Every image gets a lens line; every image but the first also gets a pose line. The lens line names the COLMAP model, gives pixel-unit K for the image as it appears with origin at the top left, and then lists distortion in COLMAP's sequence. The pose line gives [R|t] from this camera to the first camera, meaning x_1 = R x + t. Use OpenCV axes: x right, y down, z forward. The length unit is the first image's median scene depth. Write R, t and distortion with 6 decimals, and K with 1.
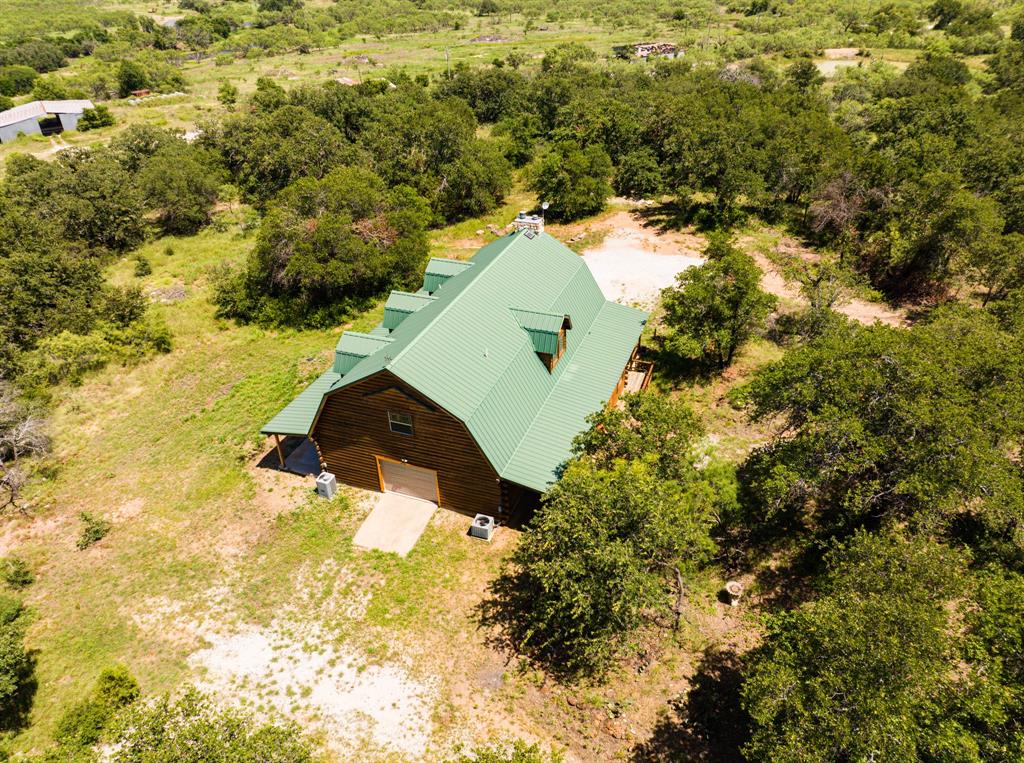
lens RADIAL K [[724.1, 0, 512.0], [0, 724.1, 381.8], [0, 0, 1]] dist [-0.039426, -0.001622]
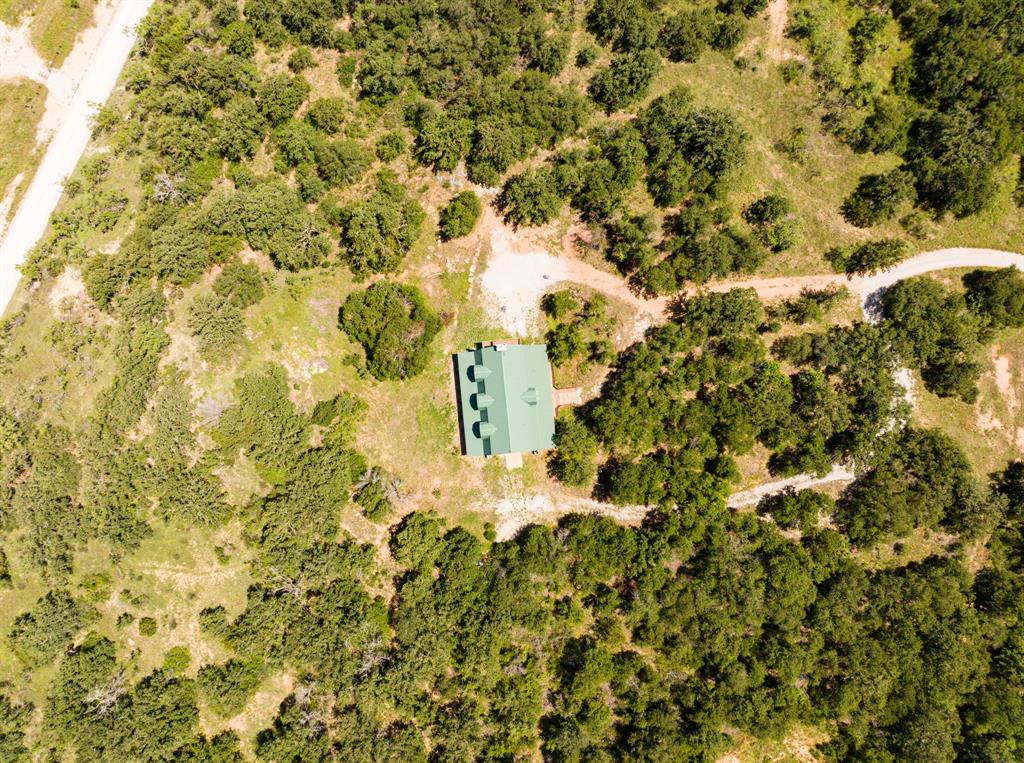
lens RADIAL K [[724.1, 0, 510.4], [0, 724.1, 377.2], [0, 0, 1]] dist [-0.039426, -0.001622]
pose [[0.893388, -0.448402, 0.028171, -0.101825], [0.245575, 0.539862, 0.805134, -3.399161], [-0.376232, -0.712379, 0.592423, -1.028452]]
